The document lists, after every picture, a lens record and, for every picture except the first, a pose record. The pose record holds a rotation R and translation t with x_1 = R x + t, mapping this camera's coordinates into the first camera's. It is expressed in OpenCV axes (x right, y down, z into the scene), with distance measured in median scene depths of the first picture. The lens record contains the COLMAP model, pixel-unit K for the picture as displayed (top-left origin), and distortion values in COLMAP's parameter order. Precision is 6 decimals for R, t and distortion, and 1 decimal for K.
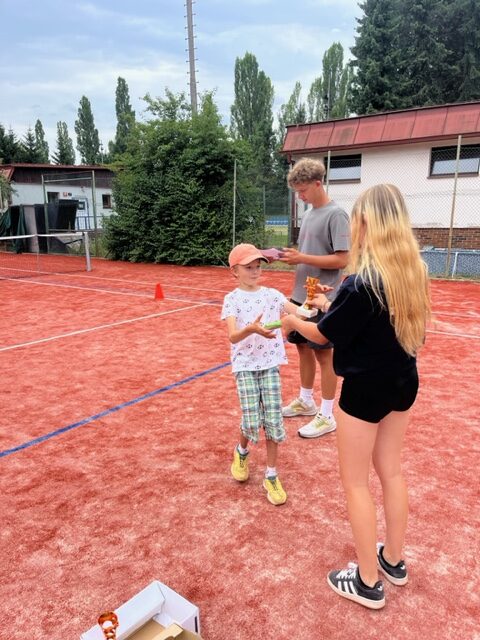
lens RADIAL K [[484.2, 0, 246.2], [0, 484.2, 328.3], [0, 0, 1]] dist [0.067280, -0.102085]
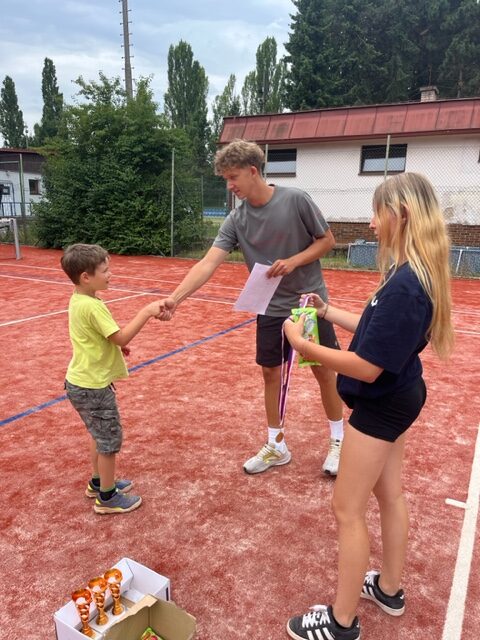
lens RADIAL K [[484.2, 0, 245.9], [0, 484.2, 323.8], [0, 0, 1]] dist [0.067280, -0.102085]
pose [[0.991172, -0.005561, 0.132462, -0.015401], [0.004556, 0.999959, 0.007888, 0.004791], [-0.132501, -0.007215, 0.991157, -0.010076]]
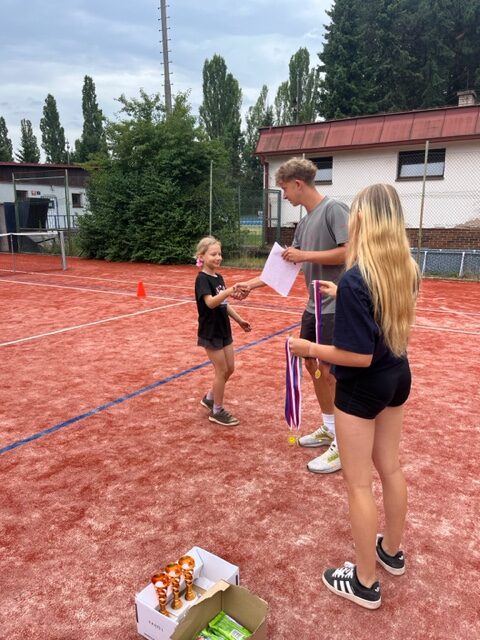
lens RADIAL K [[484.2, 0, 245.9], [0, 484.2, 319.6], [0, 0, 1]] dist [0.067280, -0.102085]
pose [[0.997899, -0.008183, 0.064264, -0.032025], [0.009292, 0.999813, -0.016983, 0.006643], [-0.064113, 0.017544, 0.997788, -0.024415]]
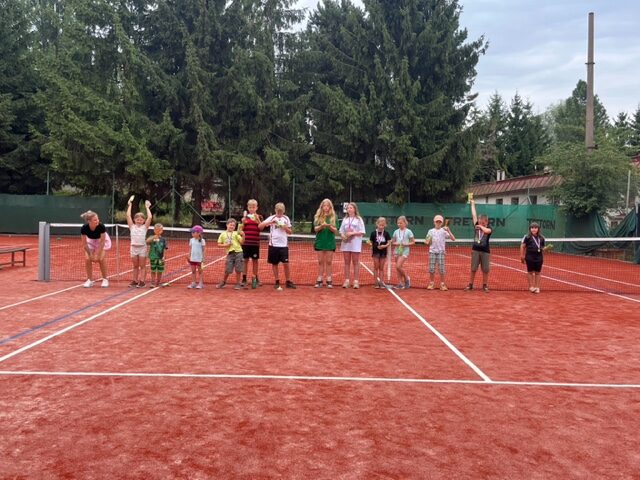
lens RADIAL K [[602.5, 0, 320.2], [0, 602.5, 240.9], [0, 0, 1]] dist [0.027663, 0.000000]
pose [[0.588507, 0.052548, -0.806783, -0.003083], [-0.207103, 0.974389, -0.087606, -0.009308], [0.781516, 0.218643, 0.584318, 0.146849]]
